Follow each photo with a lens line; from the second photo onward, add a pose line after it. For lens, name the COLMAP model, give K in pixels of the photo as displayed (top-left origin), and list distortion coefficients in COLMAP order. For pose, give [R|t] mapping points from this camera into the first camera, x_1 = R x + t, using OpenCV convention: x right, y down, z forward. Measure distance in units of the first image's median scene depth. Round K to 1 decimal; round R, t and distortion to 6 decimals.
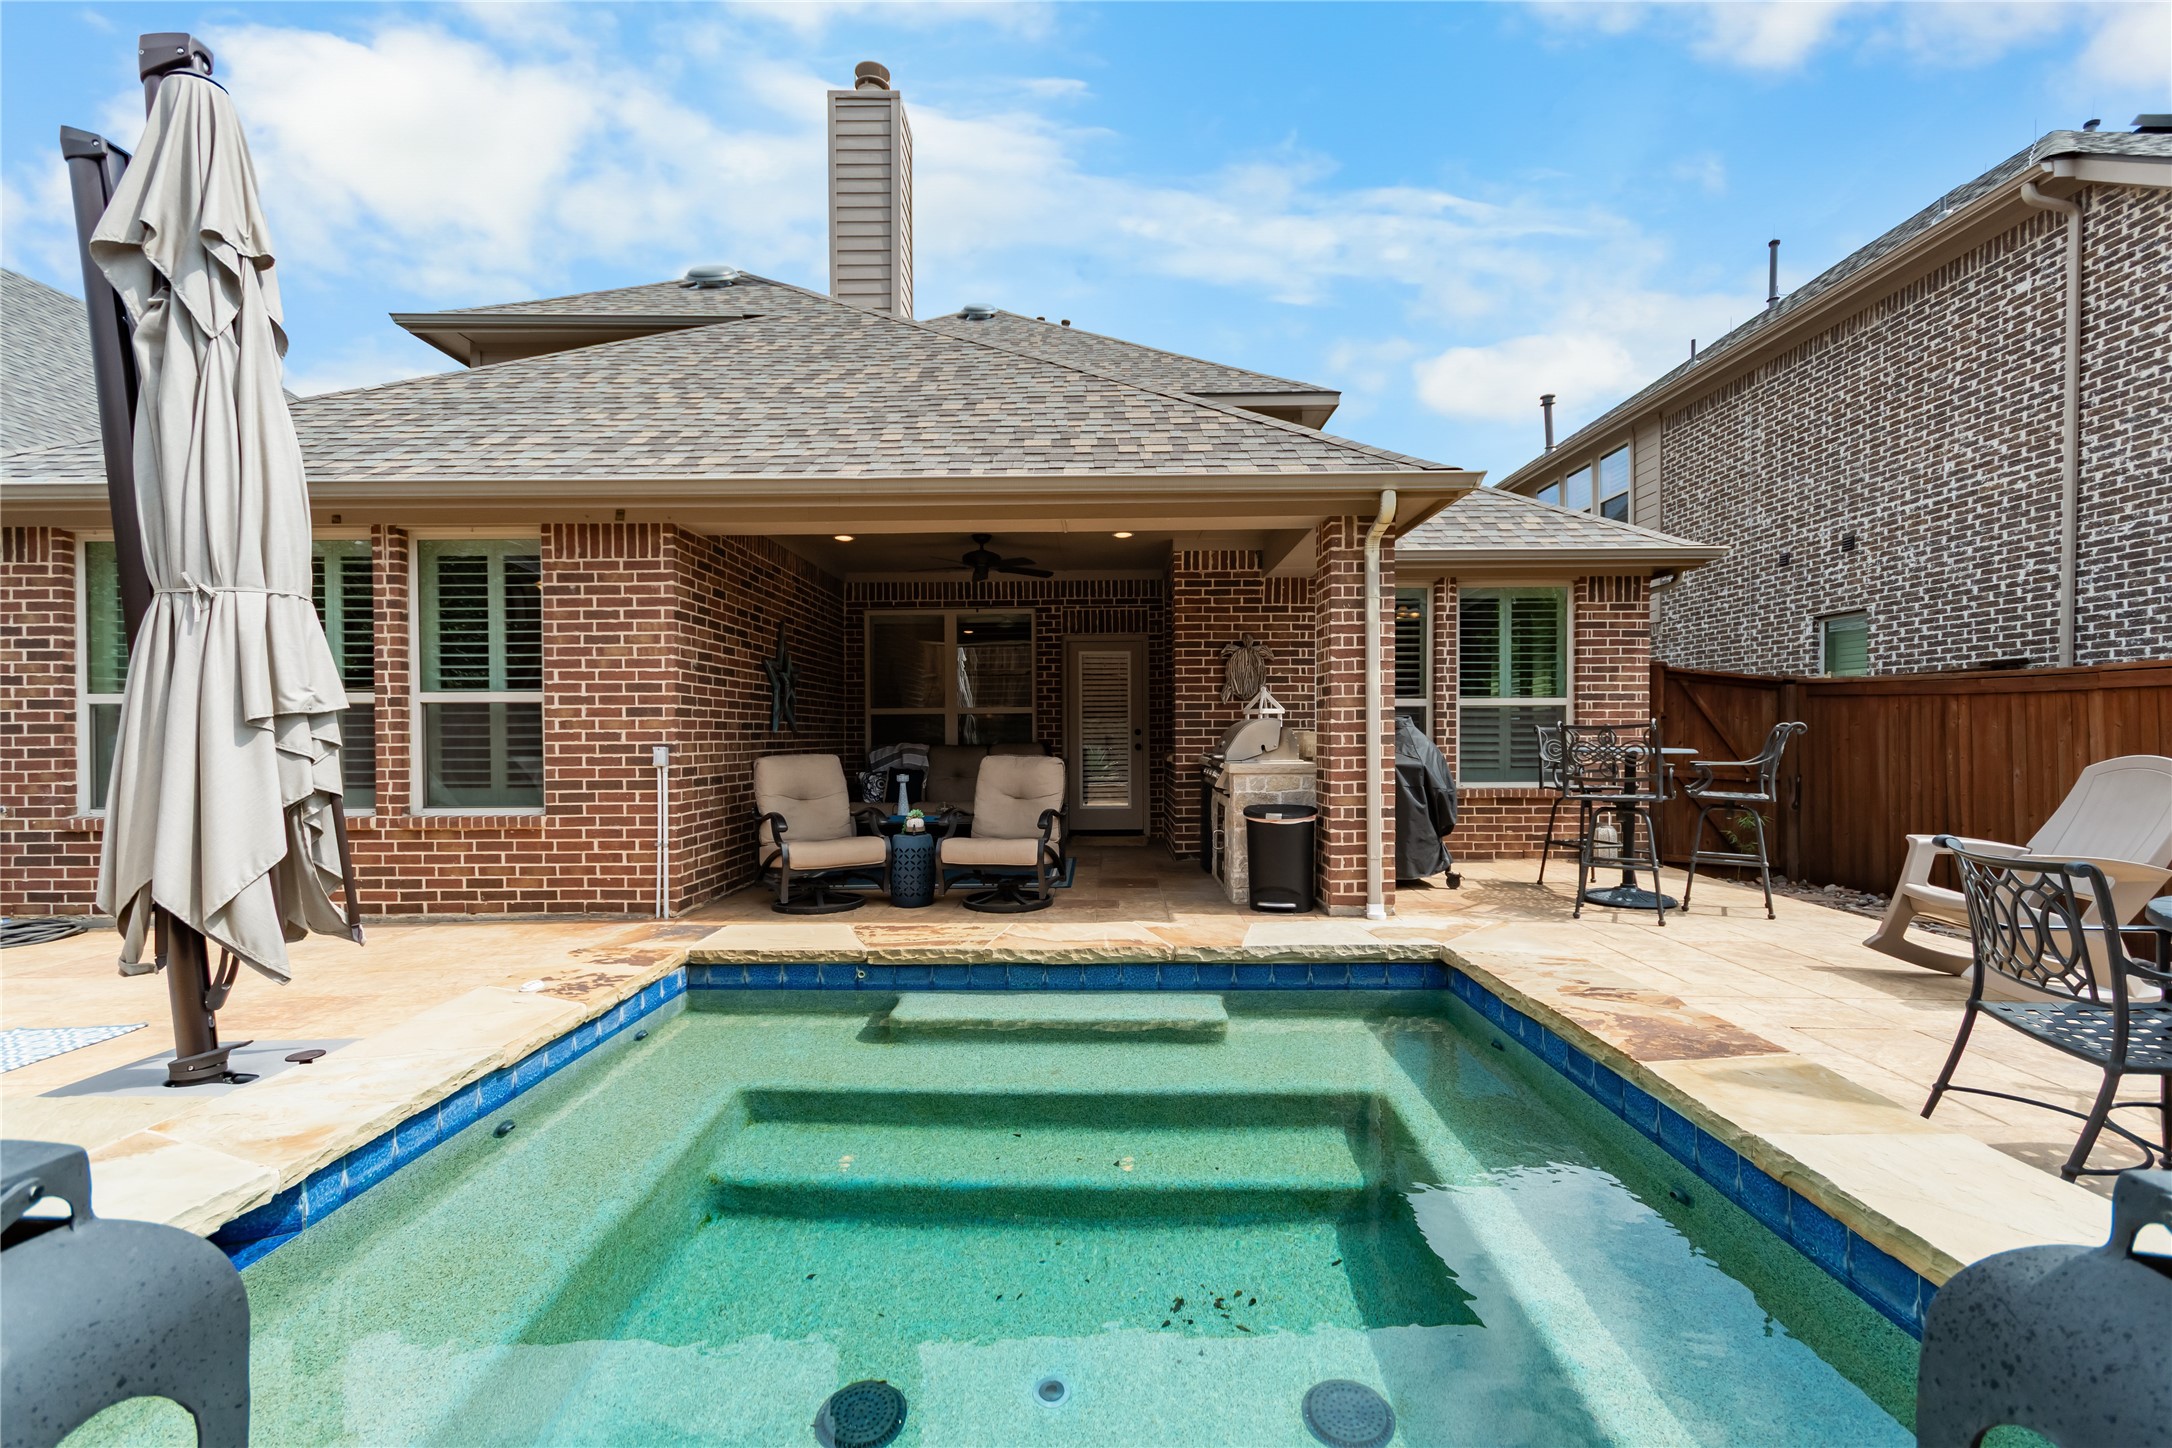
lens RADIAL K [[947.2, 0, 1083.5], [0, 947.2, 741.3], [0, 0, 1]] dist [0.000999, 0.001583]
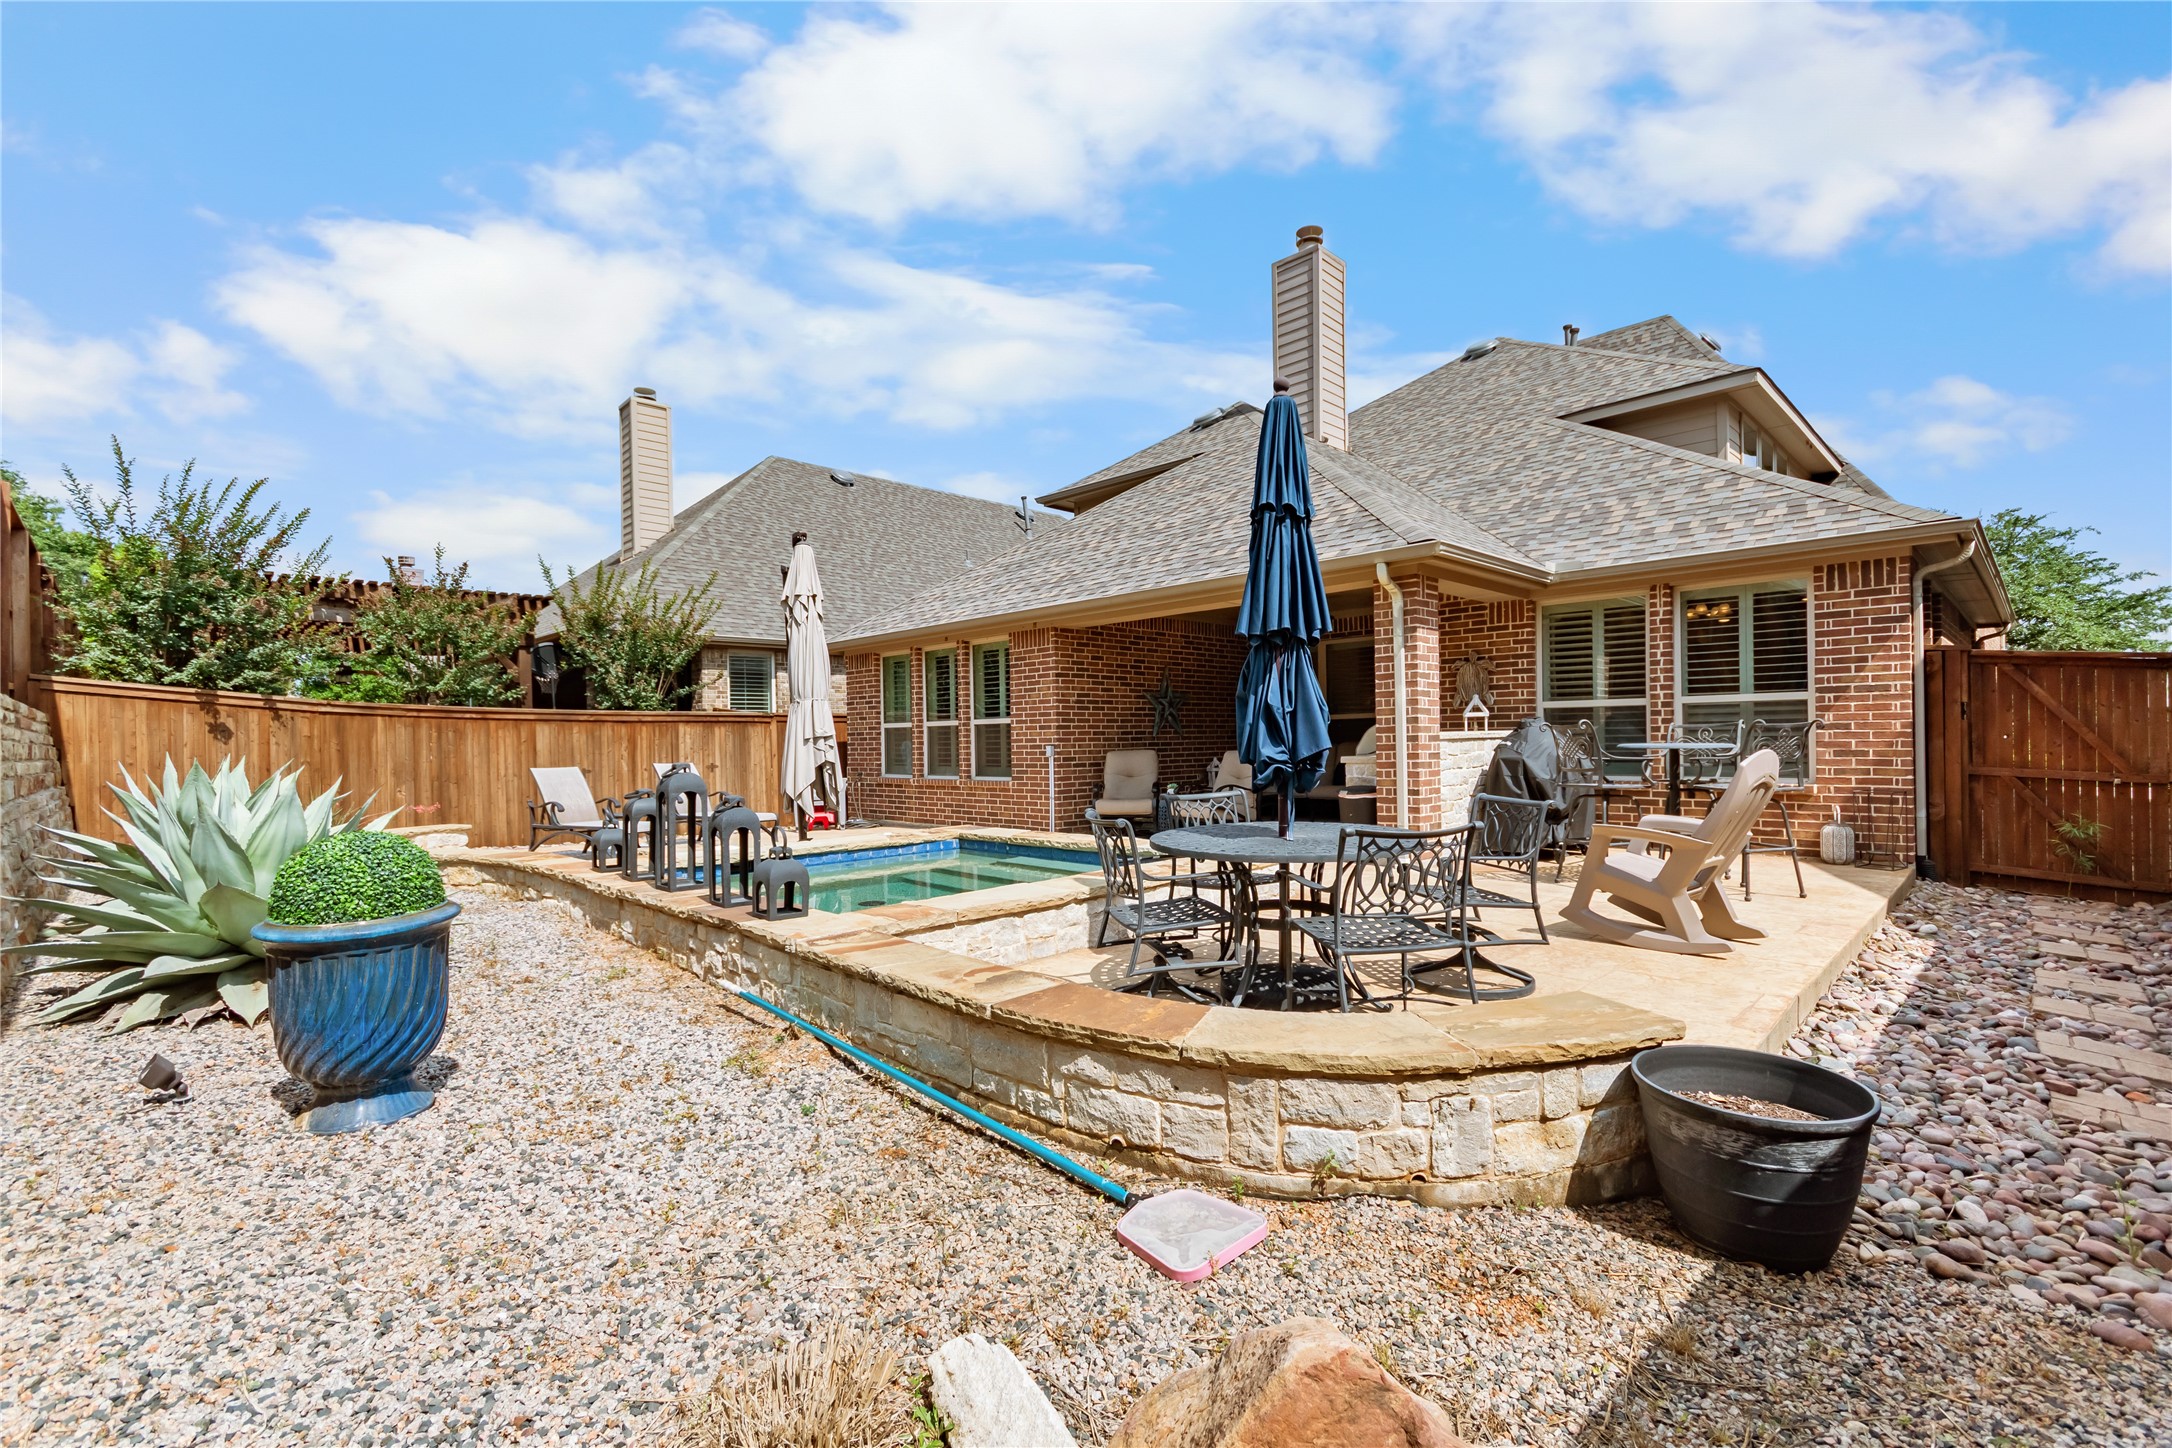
lens RADIAL K [[947.2, 0, 1093.1], [0, 947.2, 713.3], [0, 0, 1]] dist [0.000999, 0.001583]
pose [[0.718257, -0.027511, -0.695233, 0.912757], [0.009264, 0.999508, -0.029980, -0.001568], [0.695716, 0.015093, 0.718159, -0.290169]]
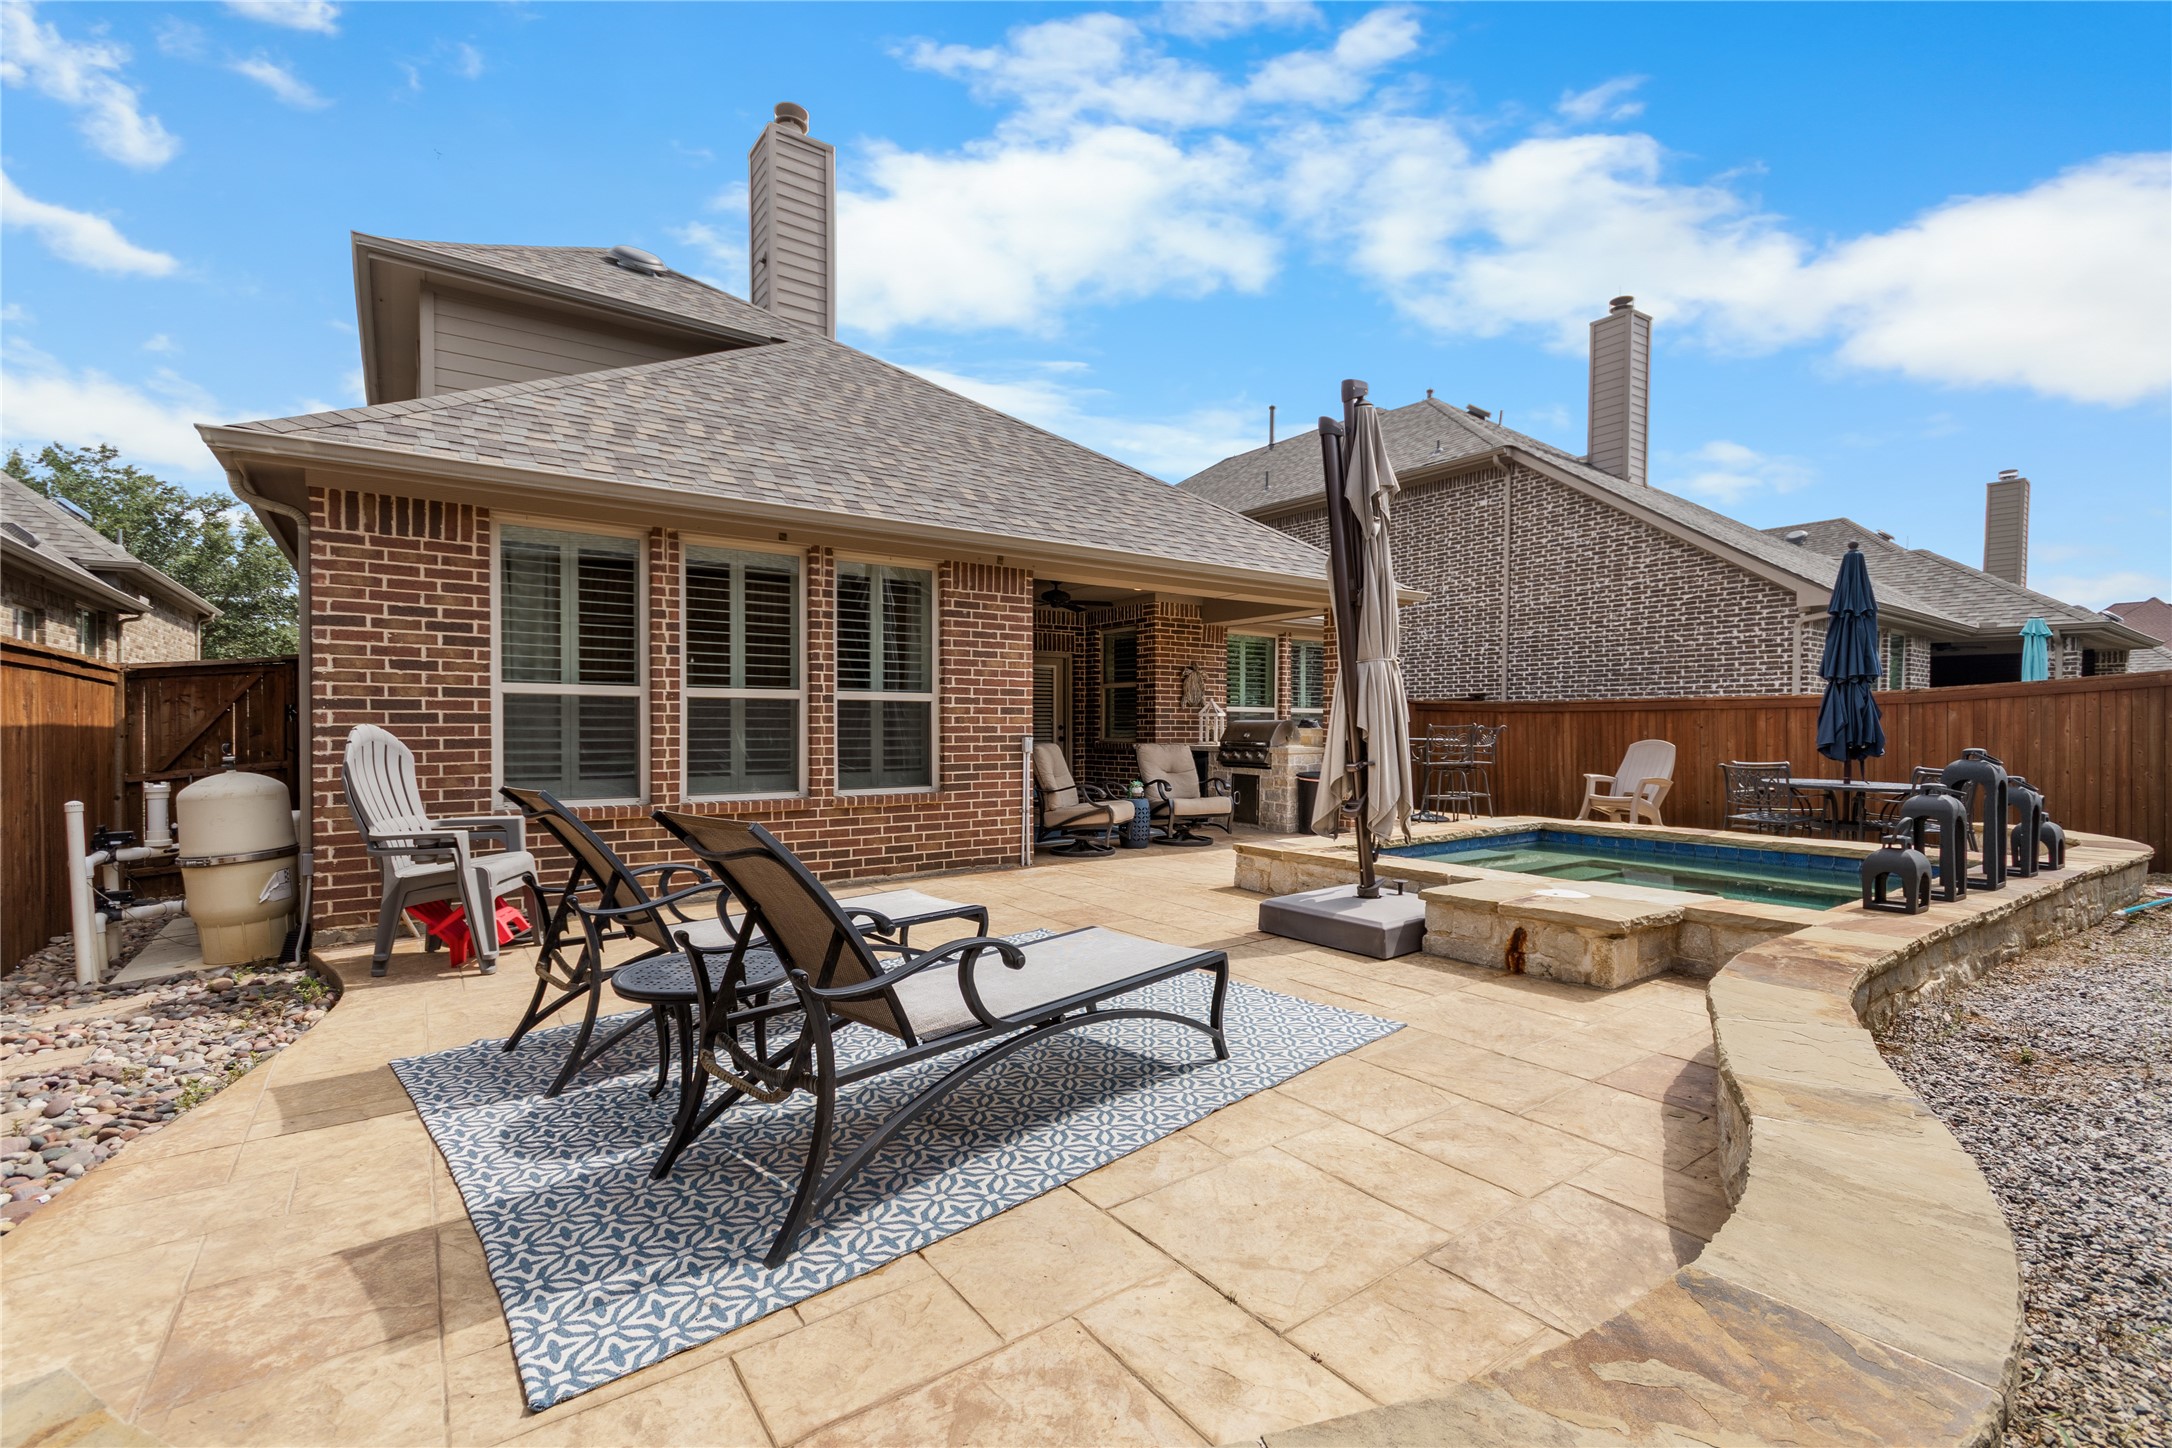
lens RADIAL K [[947.2, 0, 1080.4], [0, 947.2, 741.8], [0, 0, 1]] dist [0.000999, 0.001583]
pose [[0.808067, -0.002832, 0.589084, -1.156224], [0.000791, 0.999993, 0.003722, 0.007100], [-0.589090, -0.002542, 0.808063, -0.121498]]
